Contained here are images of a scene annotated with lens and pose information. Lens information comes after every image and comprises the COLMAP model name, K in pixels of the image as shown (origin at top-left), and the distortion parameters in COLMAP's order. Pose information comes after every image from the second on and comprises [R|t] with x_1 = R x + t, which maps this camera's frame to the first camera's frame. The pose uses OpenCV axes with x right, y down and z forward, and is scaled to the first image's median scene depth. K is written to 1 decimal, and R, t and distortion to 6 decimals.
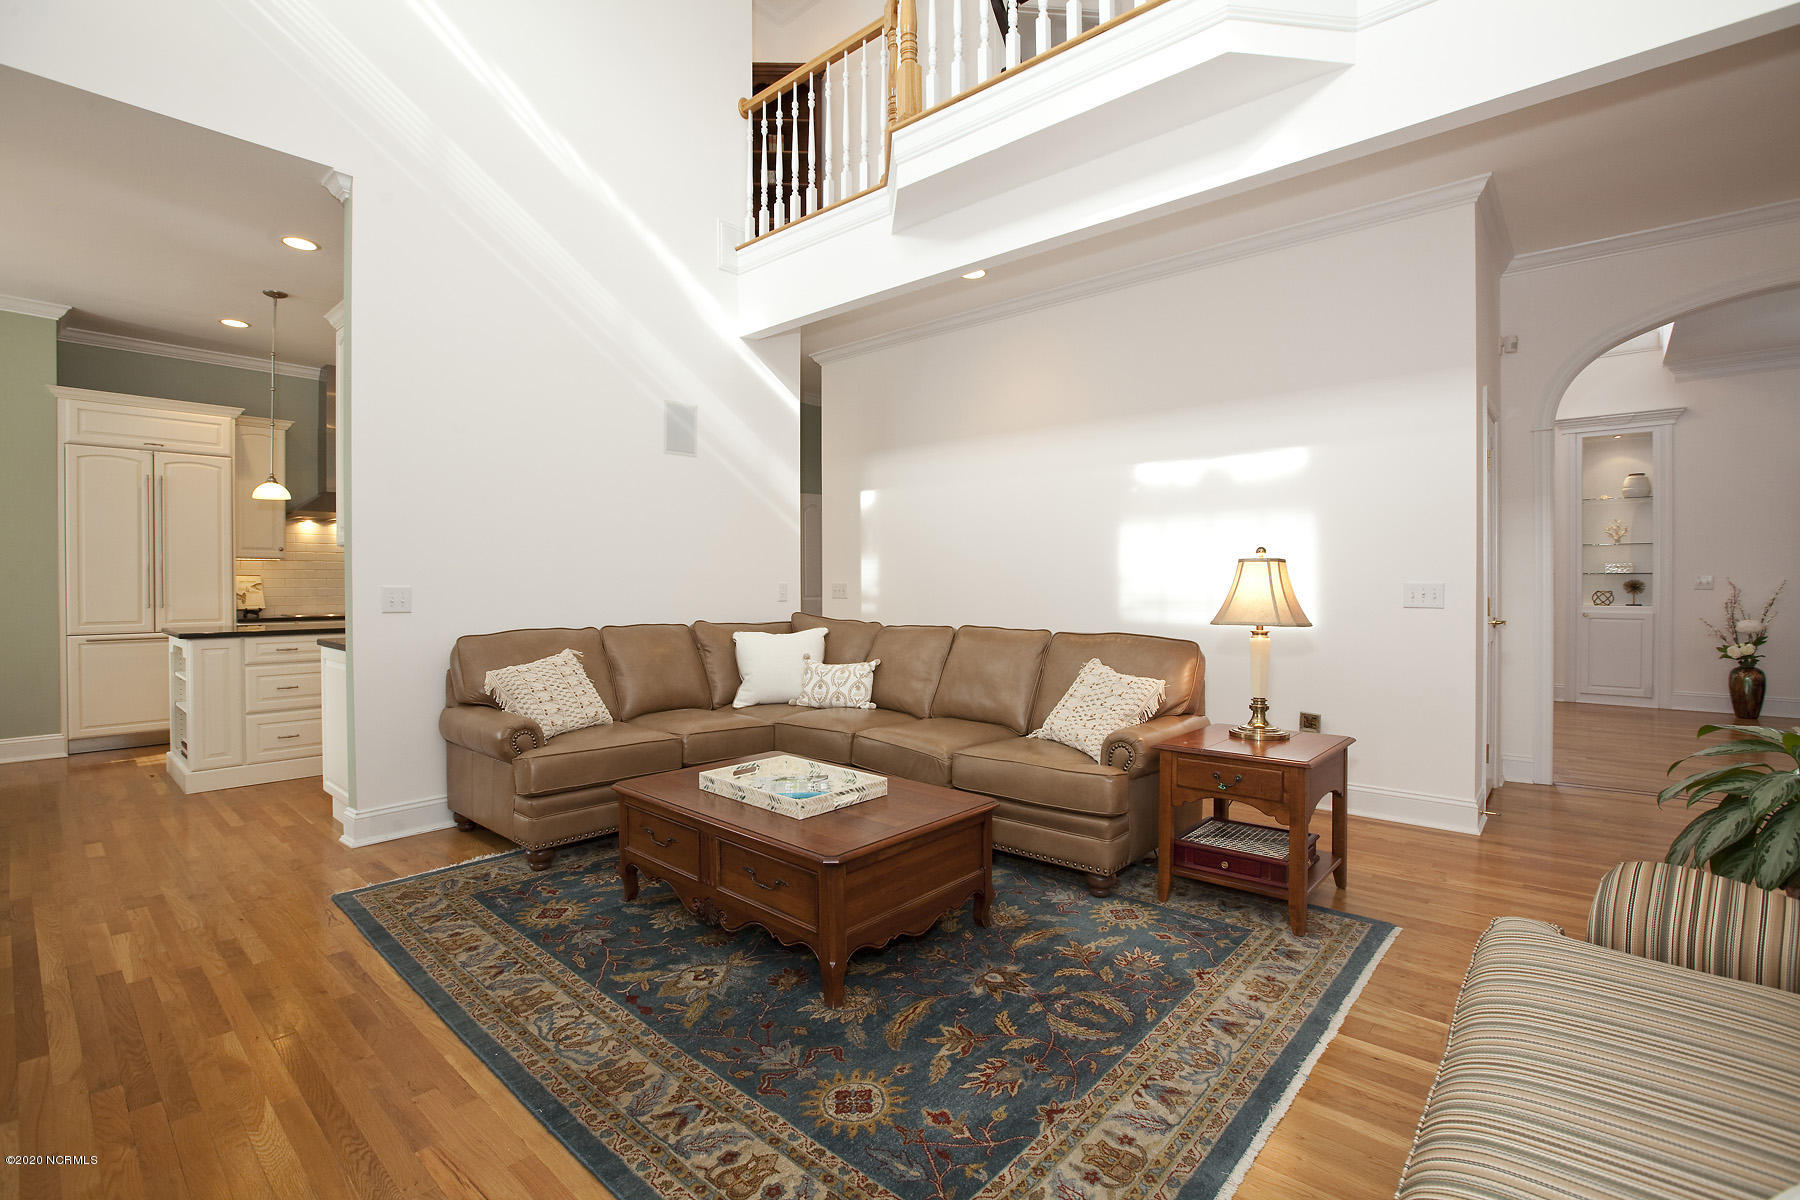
lens RADIAL K [[820.2, 0, 897.0], [0, 820.2, 587.1], [0, 0, 1]] dist [-0.053718, 0.013385]
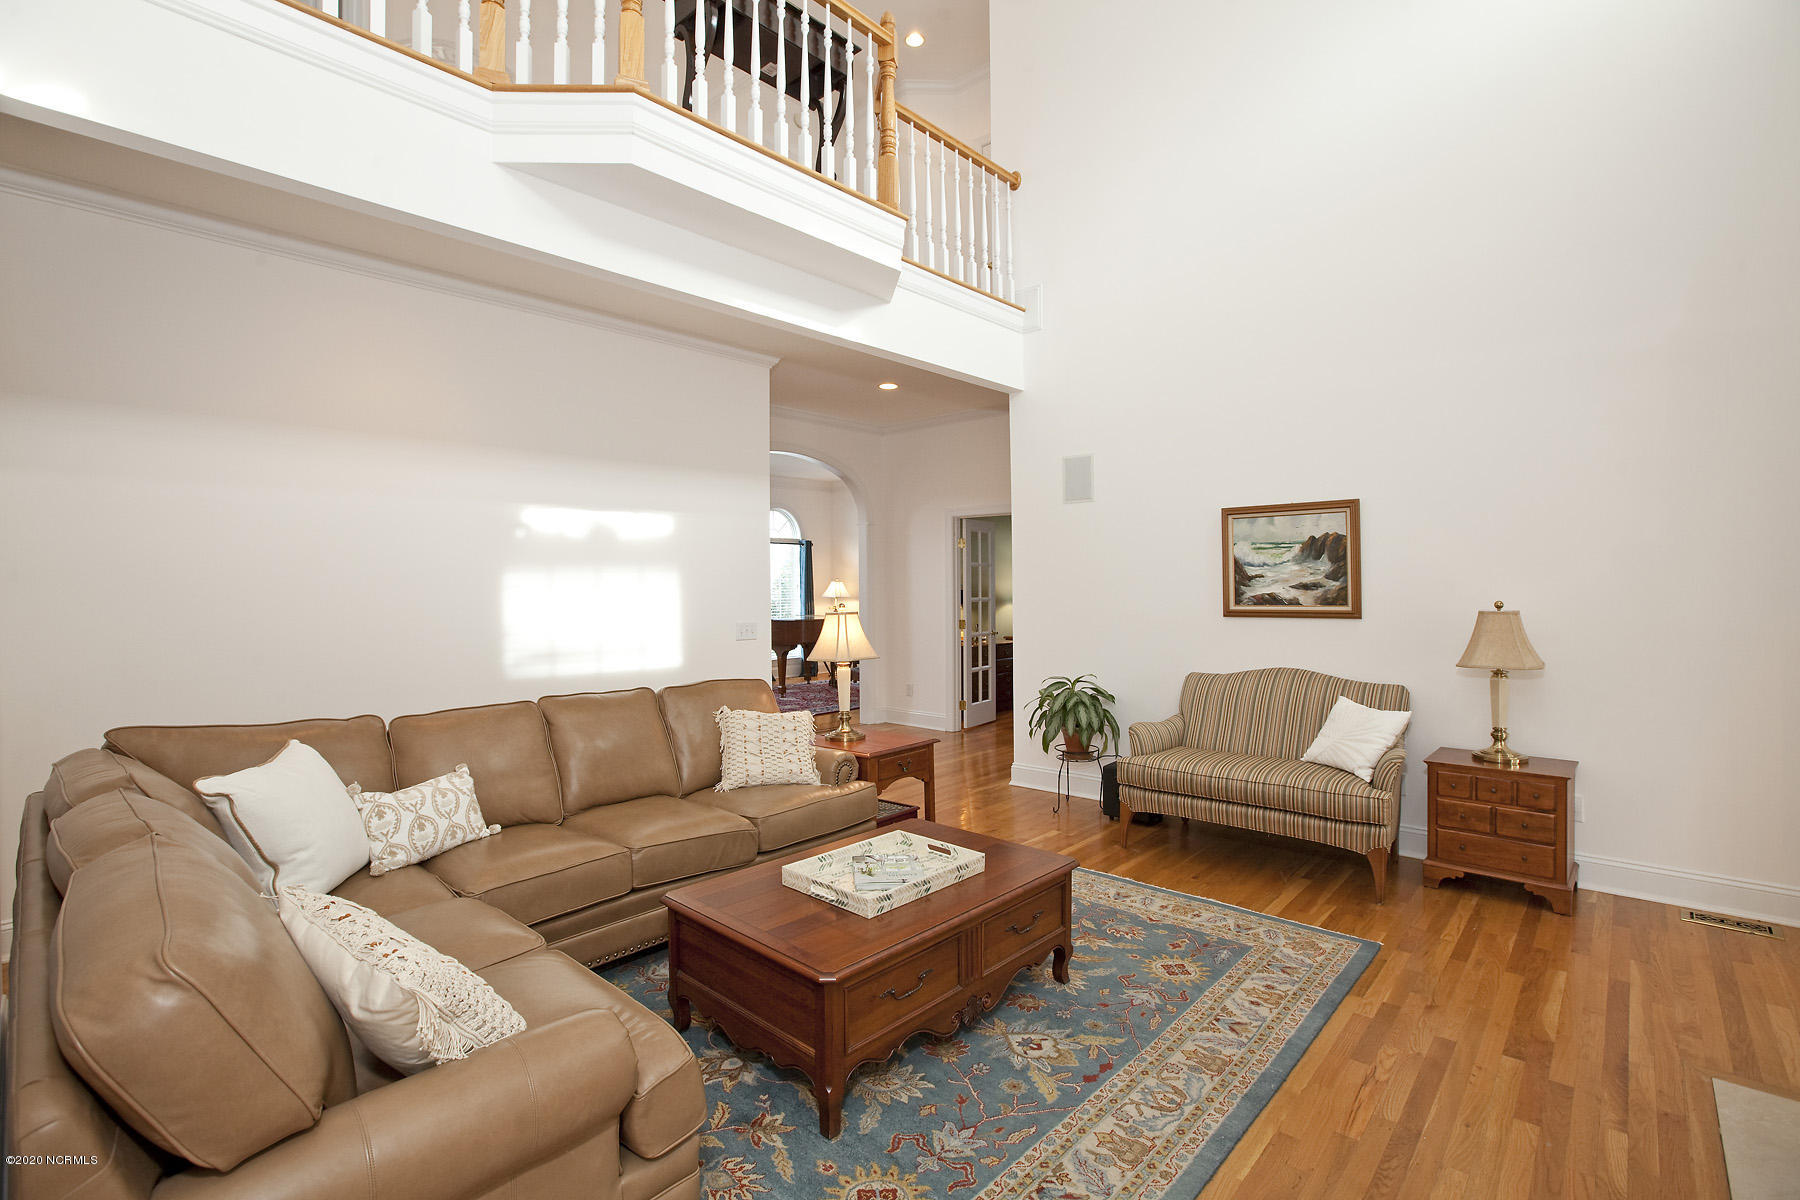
lens RADIAL K [[779.1, 0, 900.0], [0, 779.1, 600.0], [0, 0, 1]] dist [-0.050887, -0.000007]
pose [[0.026655, -0.000876, 0.999644, -1.308248], [0.015736, 0.999876, 0.000456, -0.089678], [-0.999521, 0.015719, 0.026665, 1.227700]]
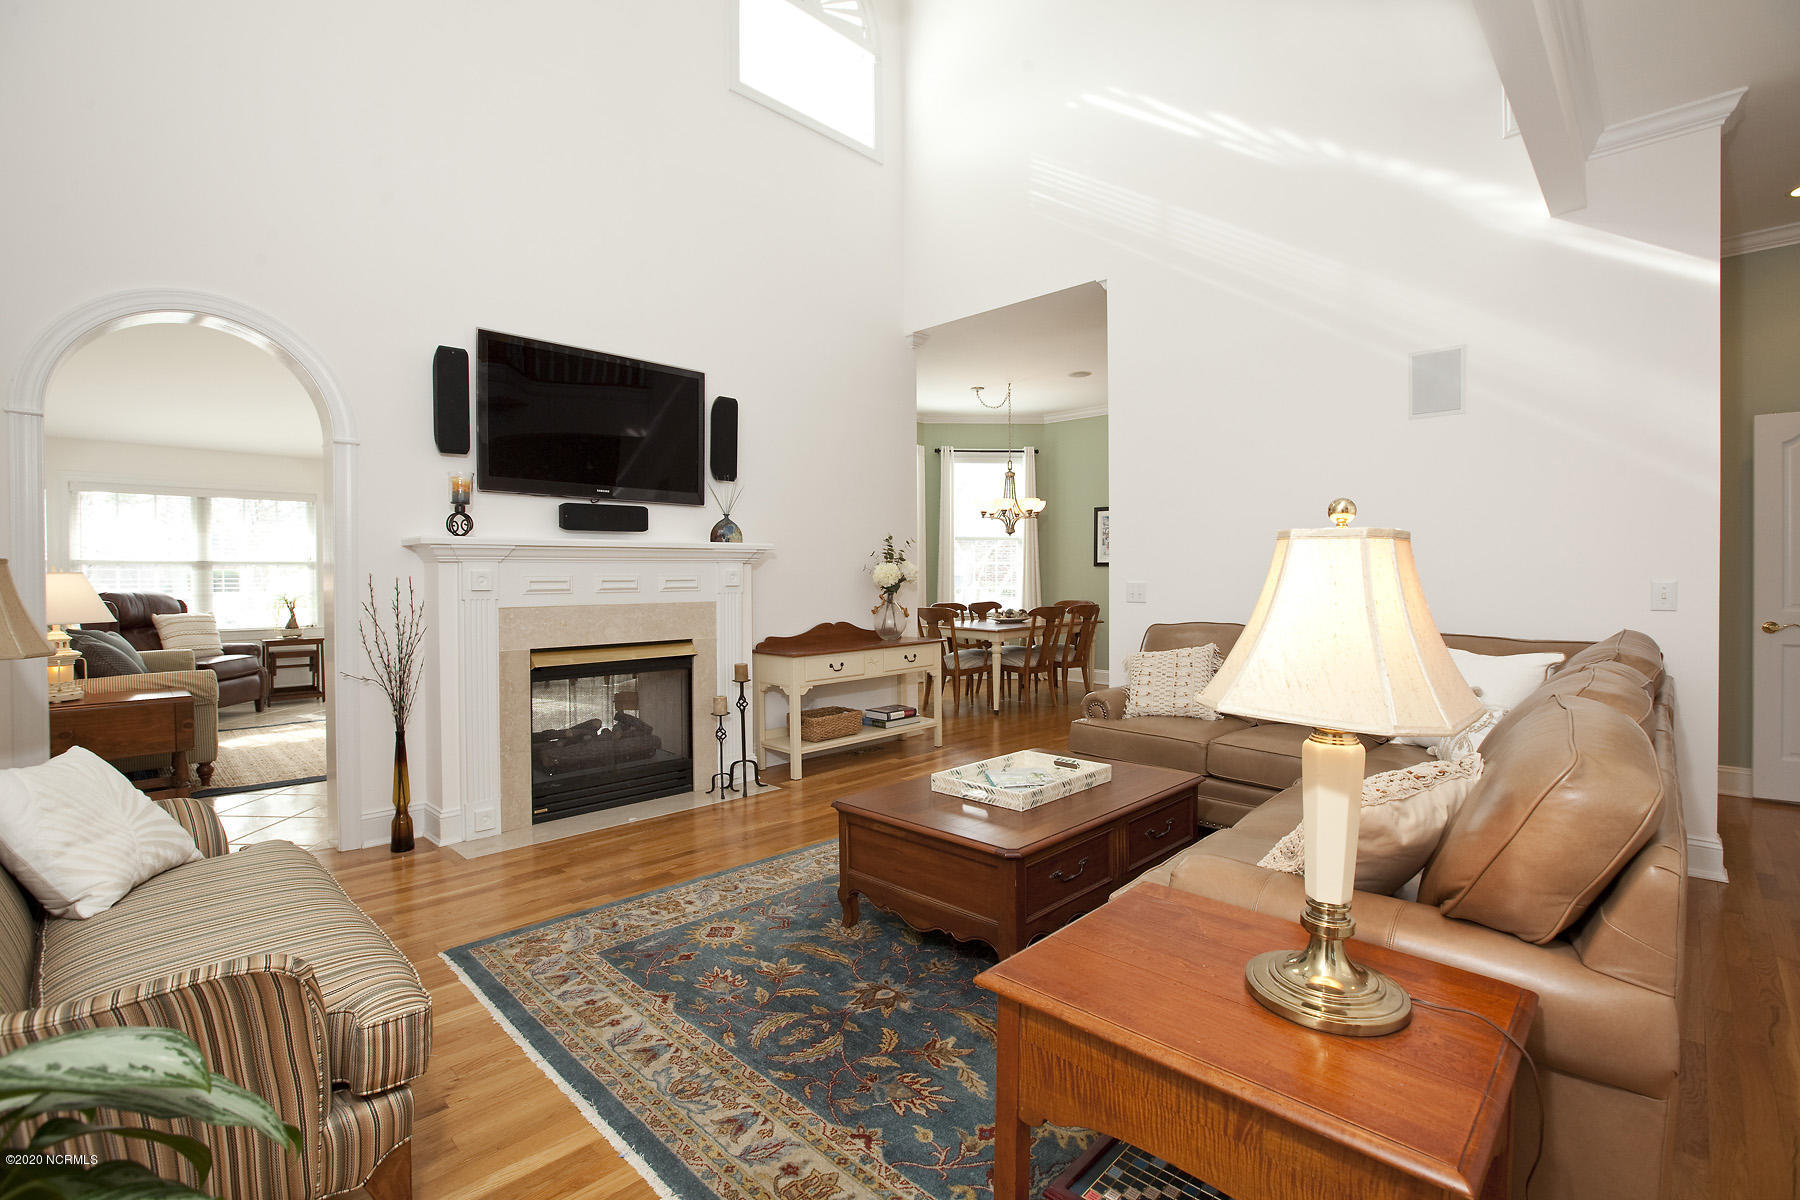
lens RADIAL K [[818.7, 0, 893.5], [0, 818.7, 584.3], [0, 0, 1]] dist [-0.057359, 0.019342]
pose [[-0.059219, 0.009754, -0.998197, 1.168212], [0.002960, 0.999950, 0.009595, -0.018950], [0.998241, -0.002386, -0.059245, 1.156447]]
